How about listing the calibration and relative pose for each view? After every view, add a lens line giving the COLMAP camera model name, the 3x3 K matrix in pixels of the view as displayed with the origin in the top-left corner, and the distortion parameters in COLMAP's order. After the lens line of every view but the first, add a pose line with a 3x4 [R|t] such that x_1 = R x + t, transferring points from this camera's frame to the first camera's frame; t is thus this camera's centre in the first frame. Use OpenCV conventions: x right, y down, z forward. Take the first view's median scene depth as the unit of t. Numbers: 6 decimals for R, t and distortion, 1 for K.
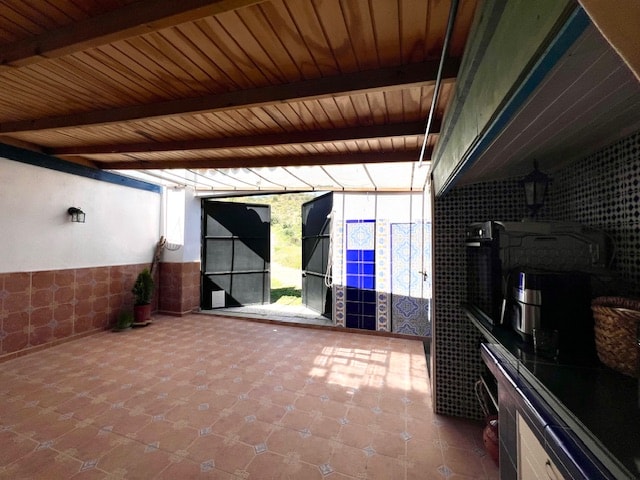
lens RADIAL K [[258.9, 0, 321.2], [0, 258.9, 240.9], [0, 0, 1]] dist [-0.000073, 0.000016]
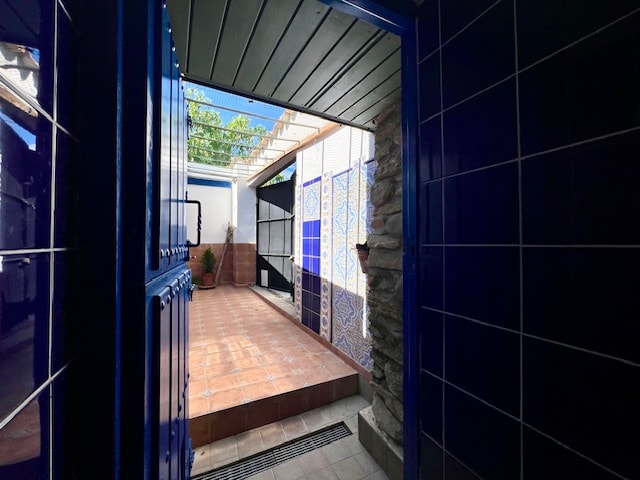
lens RADIAL K [[258.9, 0, 317.2], [0, 258.9, 238.7], [0, 0, 1]] dist [-0.000073, 0.000016]
pose [[0.712570, -0.010230, -0.701527, 0.692768], [0.014687, 0.999892, 0.000337, 0.085912], [0.701448, -0.010543, 0.712643, 0.500267]]
